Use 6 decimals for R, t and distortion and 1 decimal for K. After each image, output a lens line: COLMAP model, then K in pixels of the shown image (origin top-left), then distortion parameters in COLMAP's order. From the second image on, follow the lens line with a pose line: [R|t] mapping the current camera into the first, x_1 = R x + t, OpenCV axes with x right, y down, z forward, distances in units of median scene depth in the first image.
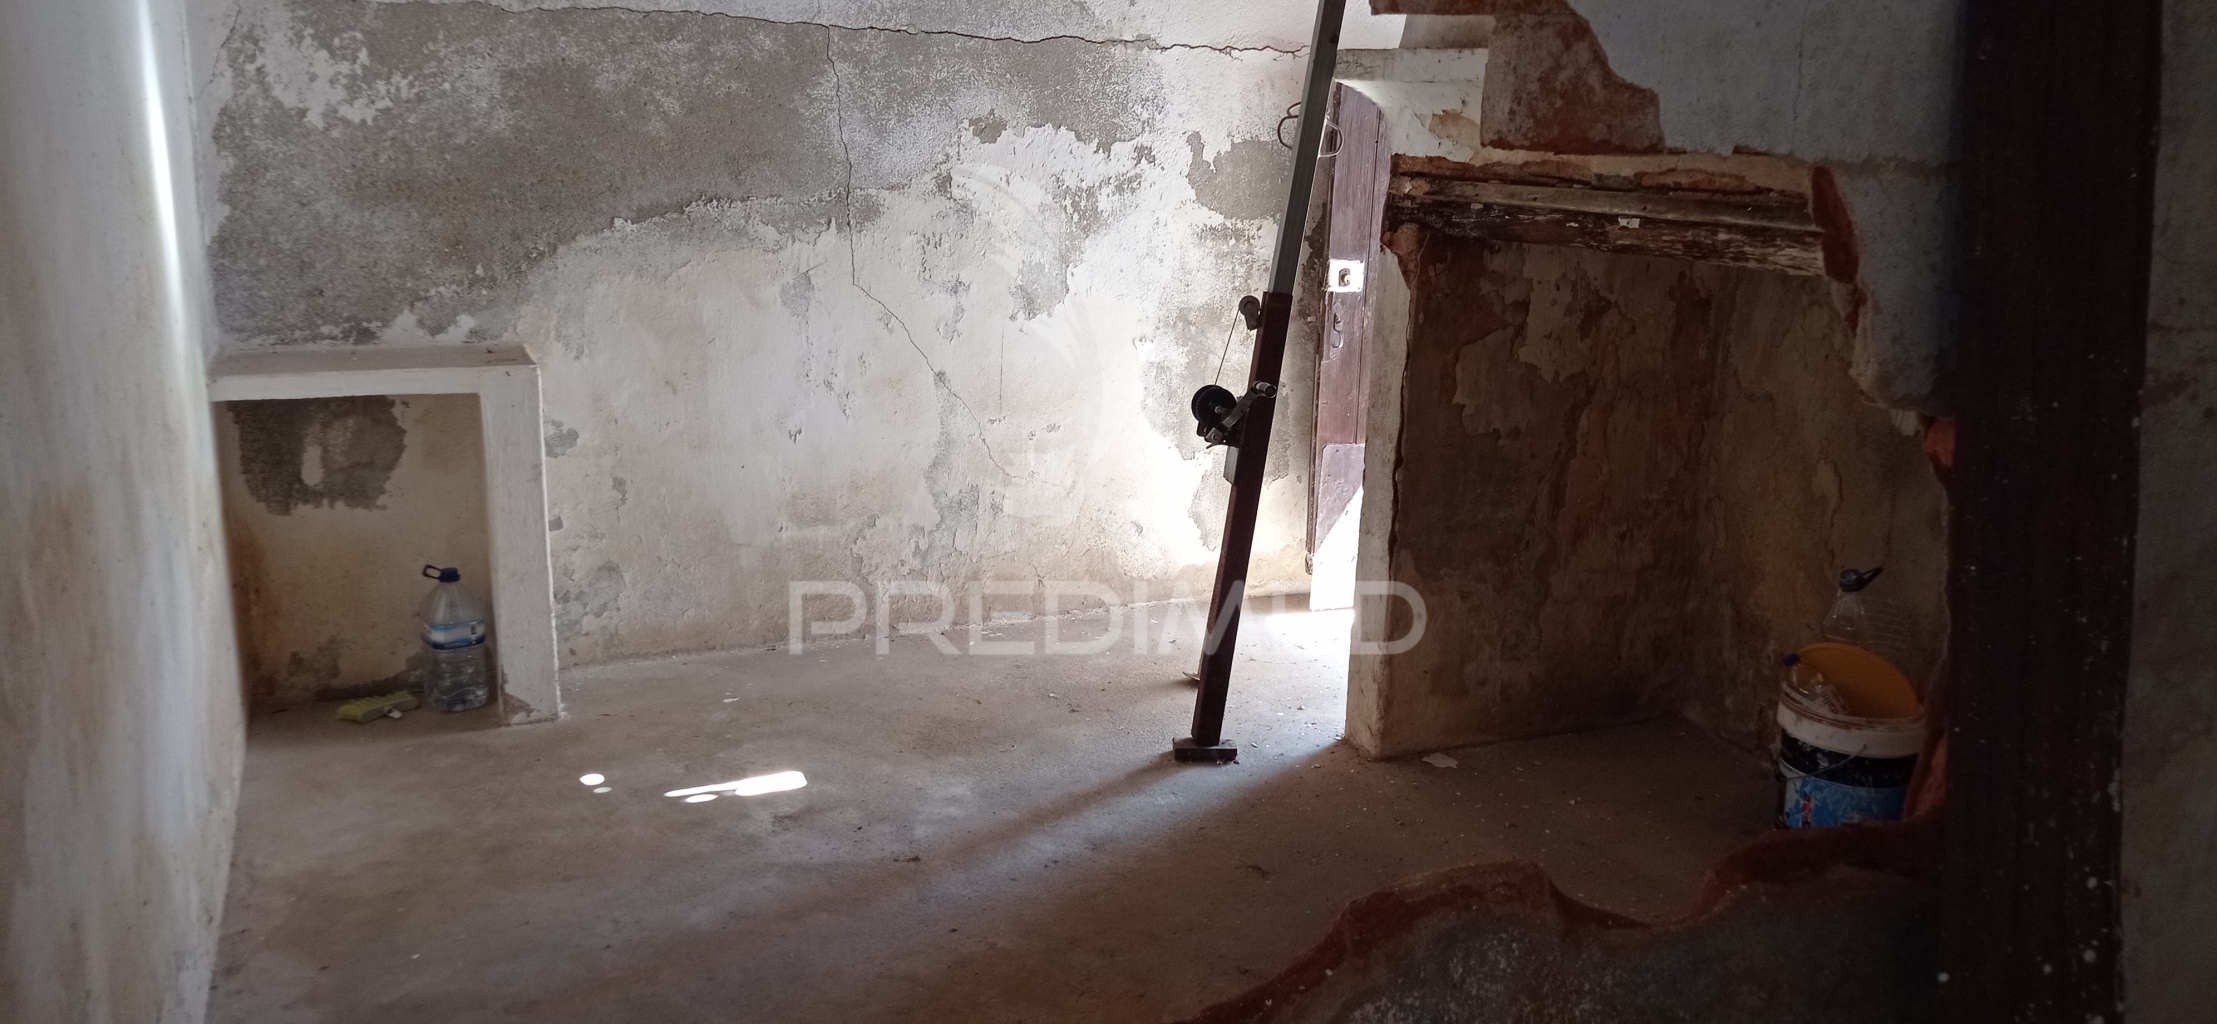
lens RADIAL K [[1649.3, 0, 1114.8], [0, 1649.3, 501.0], [0, 0, 1]] dist [0.121001, -0.191837]
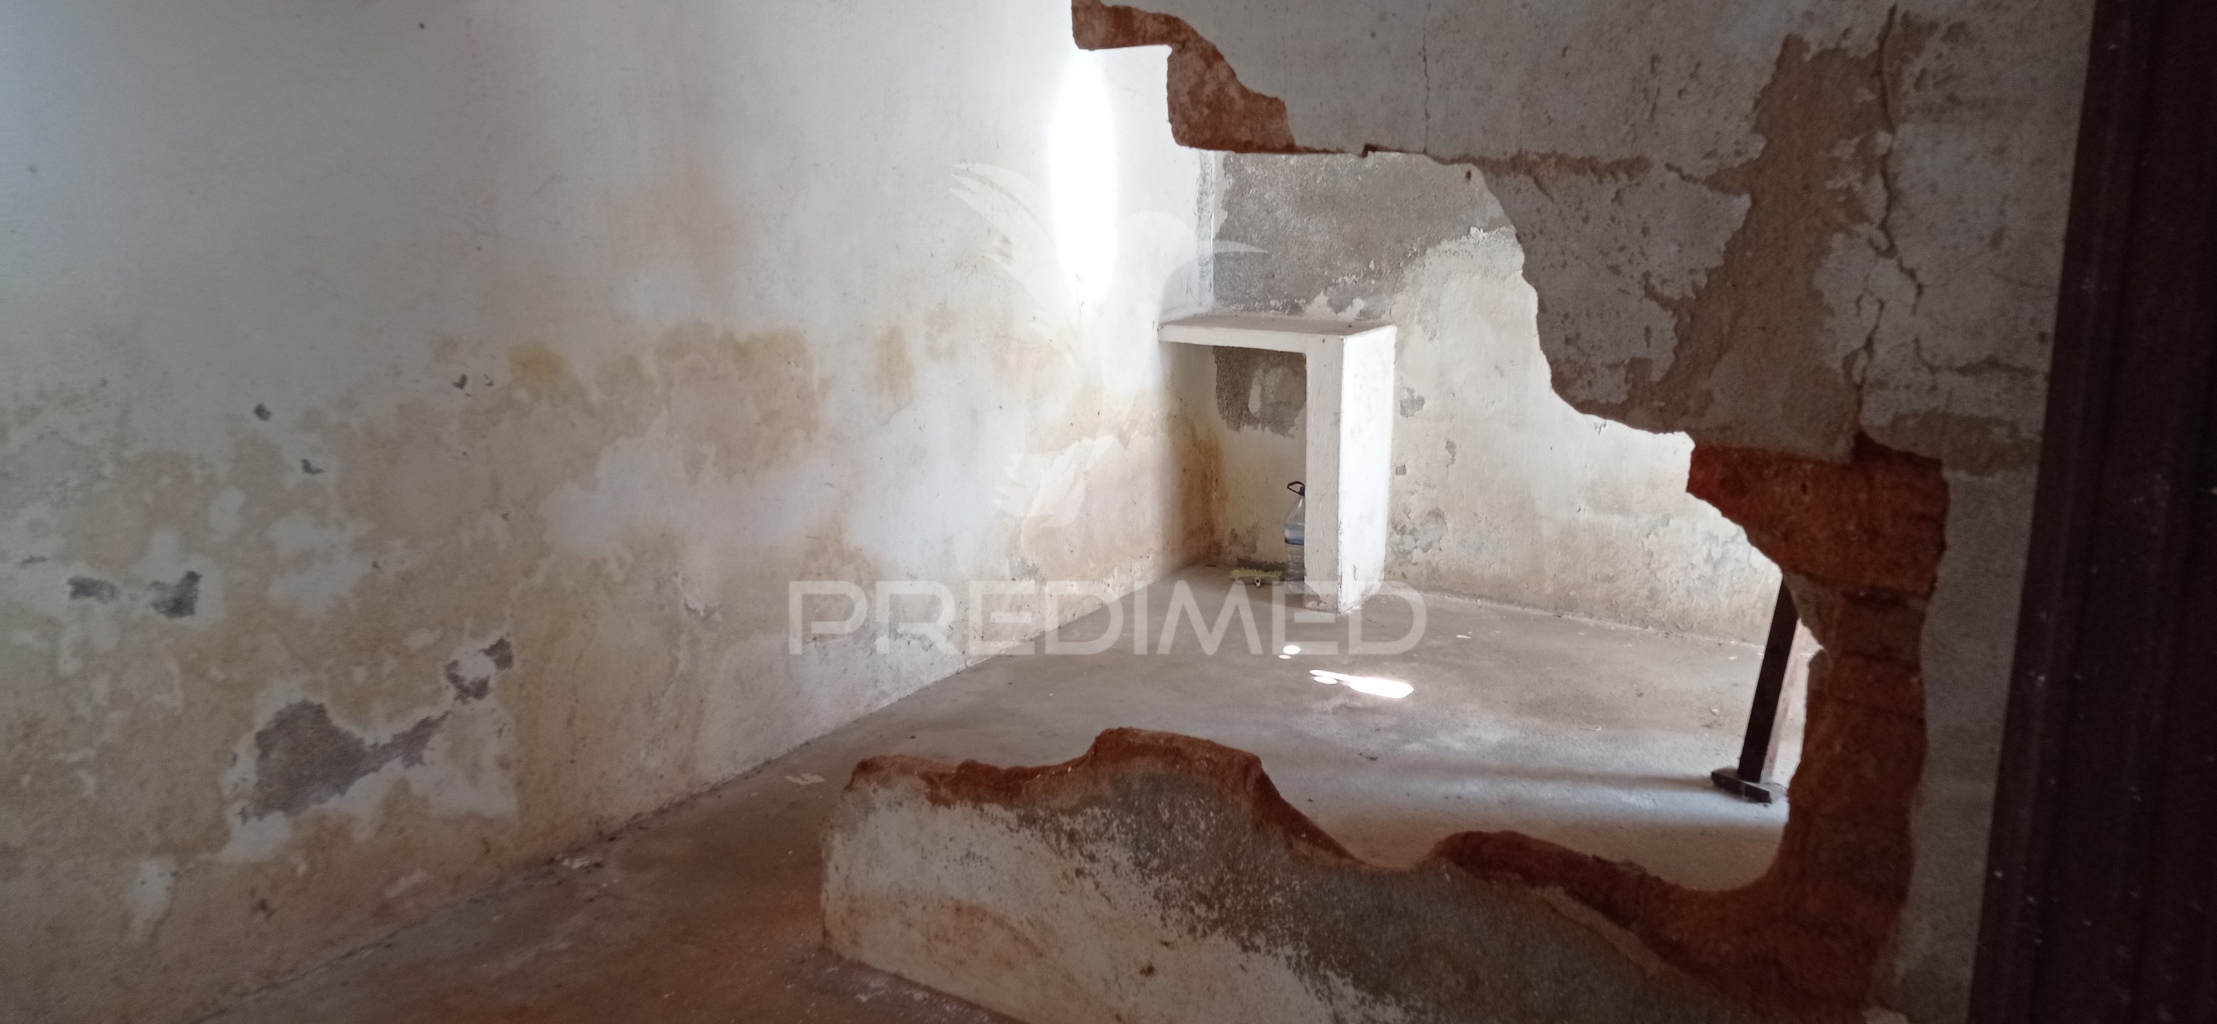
lens RADIAL K [[1649.3, 0, 1114.8], [0, 1649.3, 501.0], [0, 0, 1]] dist [0.121001, -0.191837]
pose [[0.548395, 0.158630, -0.821036, 0.606014], [-0.178142, 0.981466, 0.070640, -0.013761], [0.817024, 0.107523, 0.566490, 0.130172]]
